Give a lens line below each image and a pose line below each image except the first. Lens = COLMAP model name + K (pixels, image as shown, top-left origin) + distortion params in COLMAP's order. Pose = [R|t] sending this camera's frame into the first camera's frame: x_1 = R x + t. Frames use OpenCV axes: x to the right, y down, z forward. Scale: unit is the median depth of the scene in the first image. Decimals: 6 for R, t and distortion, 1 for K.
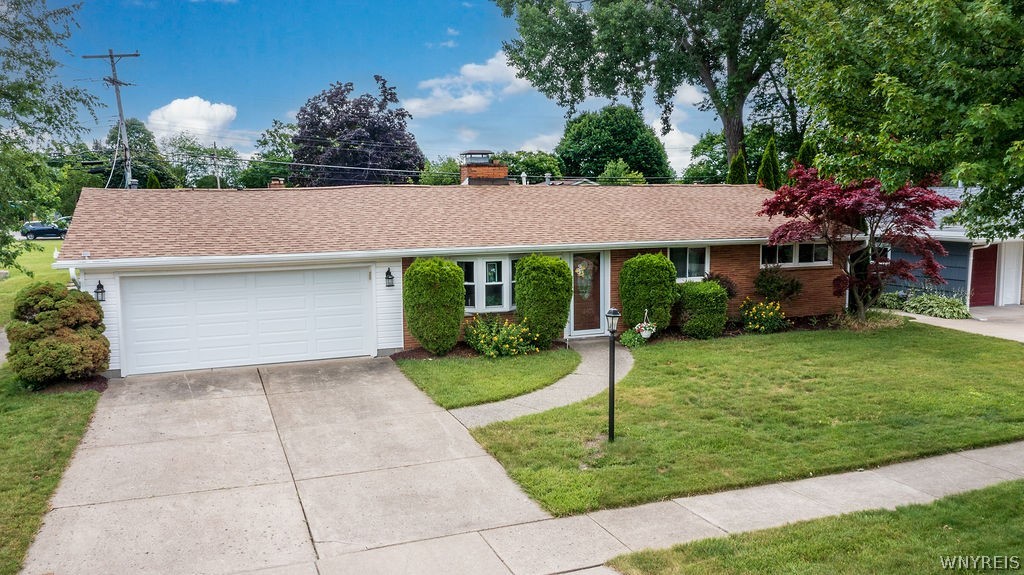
lens RADIAL K [[831.9, 0, 517.0], [0, 831.9, 296.6], [0, 0, 1]] dist [-0.003372, -0.013324]
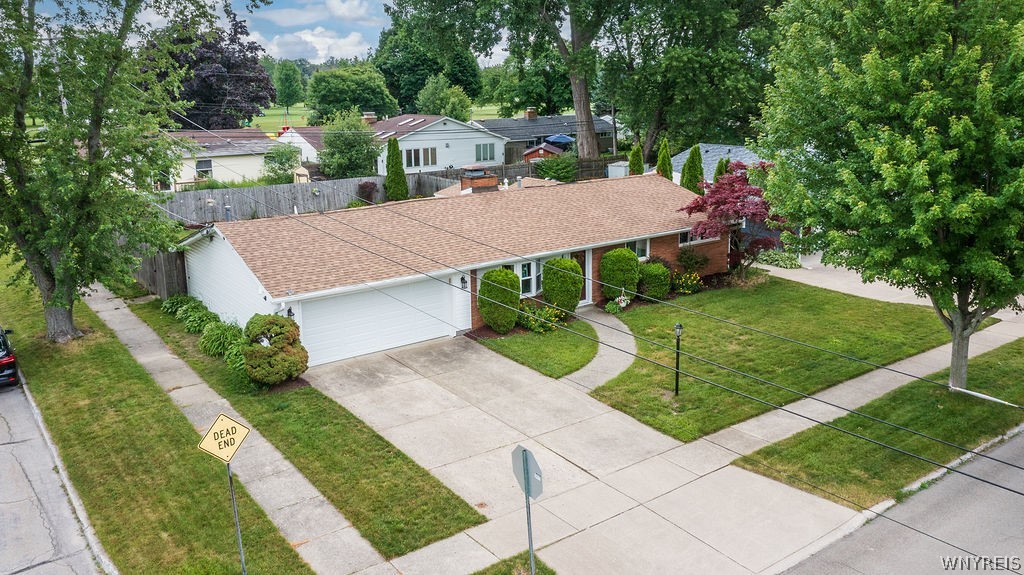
lens RADIAL K [[831.9, 0, 507.9], [0, 831.9, 280.9], [0, 0, 1]] dist [-0.003372, -0.013324]
pose [[0.967447, -0.065676, 0.244404, -0.576950], [0.036315, 0.991772, 0.122757, -0.265384], [-0.250455, -0.109885, 0.961872, -0.535523]]
